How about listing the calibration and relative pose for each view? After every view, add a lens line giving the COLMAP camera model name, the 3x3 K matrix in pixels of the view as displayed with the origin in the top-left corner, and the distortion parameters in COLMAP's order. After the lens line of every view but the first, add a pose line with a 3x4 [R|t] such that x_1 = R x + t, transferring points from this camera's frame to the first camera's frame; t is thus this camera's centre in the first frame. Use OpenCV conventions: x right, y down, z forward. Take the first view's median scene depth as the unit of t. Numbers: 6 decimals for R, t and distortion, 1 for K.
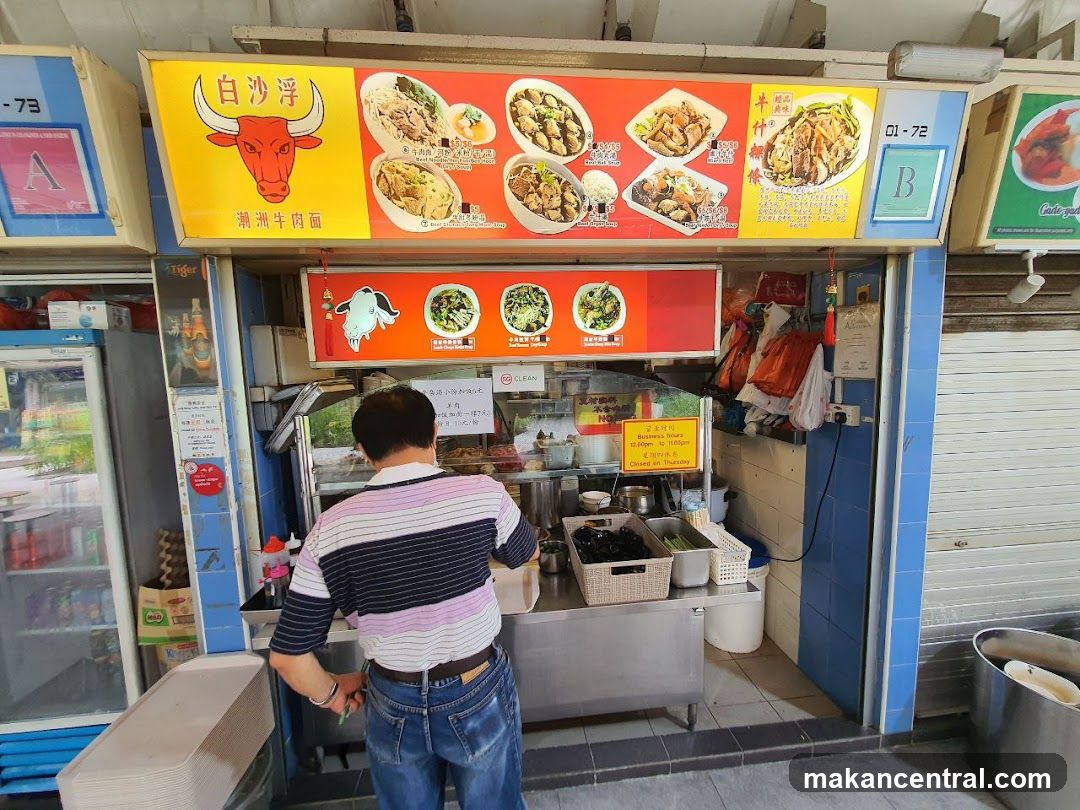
lens RADIAL K [[443.0, 0, 541.8], [0, 443.0, 417.5], [0, 0, 1]] dist [-0.003267, 0.003348]
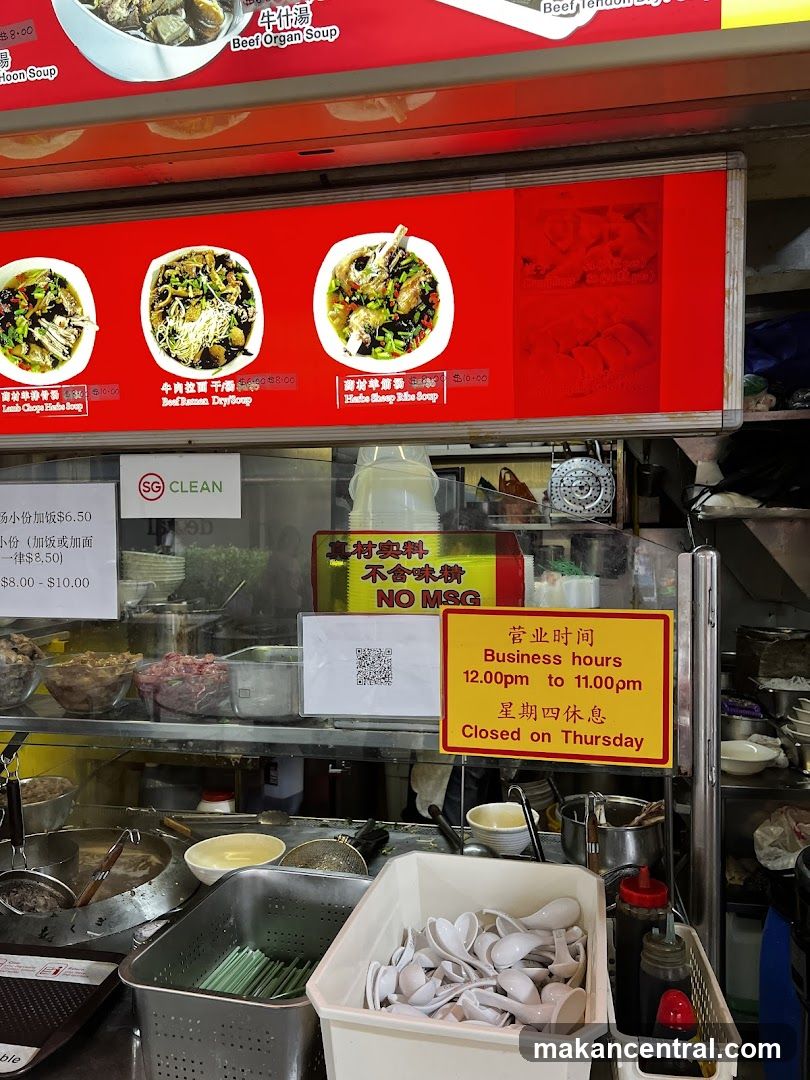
lens RADIAL K [[821.1, 0, 403.4], [0, 821.1, 545.4], [0, 0, 1]] dist [0.042256, -0.050957]
pose [[0.958333, 0.033282, -0.283708, 0.392533], [-0.057518, 0.995330, -0.077523, 0.012634], [0.279803, 0.090611, 0.955772, 0.402972]]
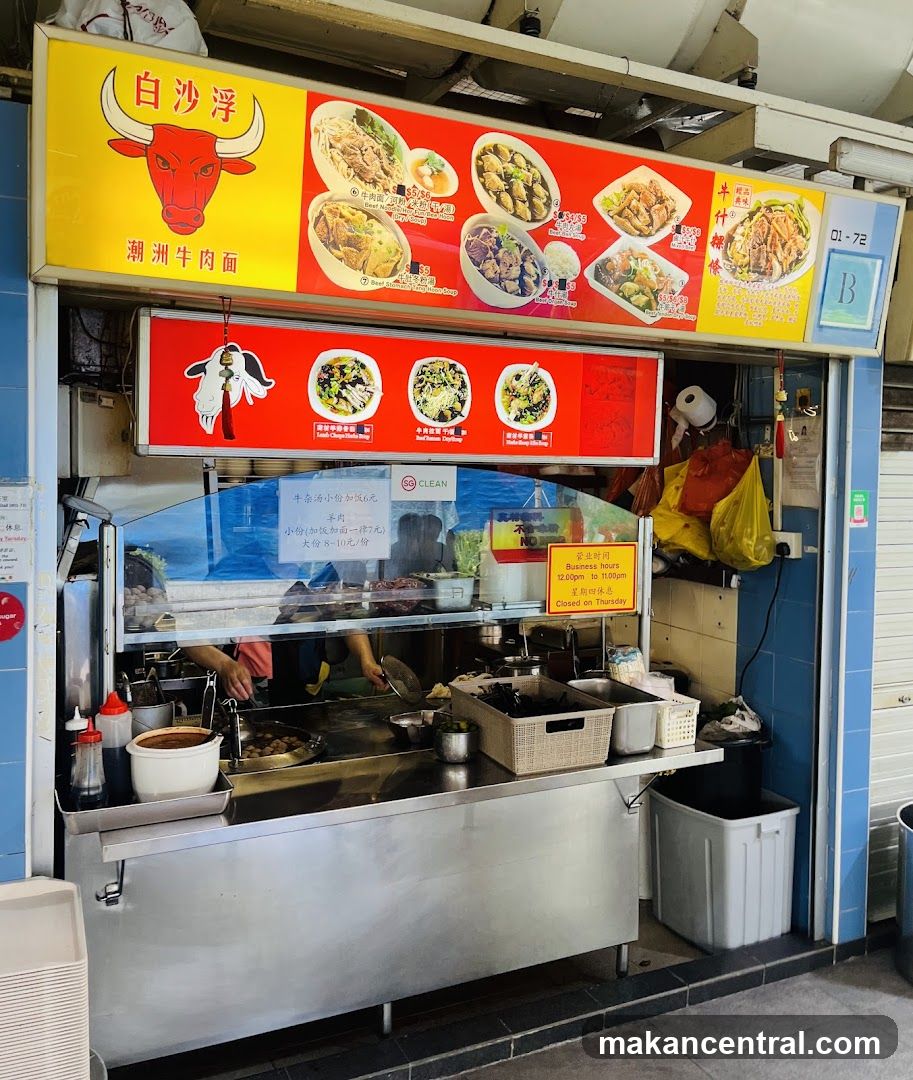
lens RADIAL K [[1069.2, 0, 450.4], [0, 1069.2, 535.5], [0, 0, 1]] dist [0.028812, 0.000000]
pose [[0.931493, 0.023202, 0.363018, -0.735991], [-0.000653, 0.998069, -0.062115, 0.121274], [-0.363758, 0.057623, 0.929710, -0.733958]]
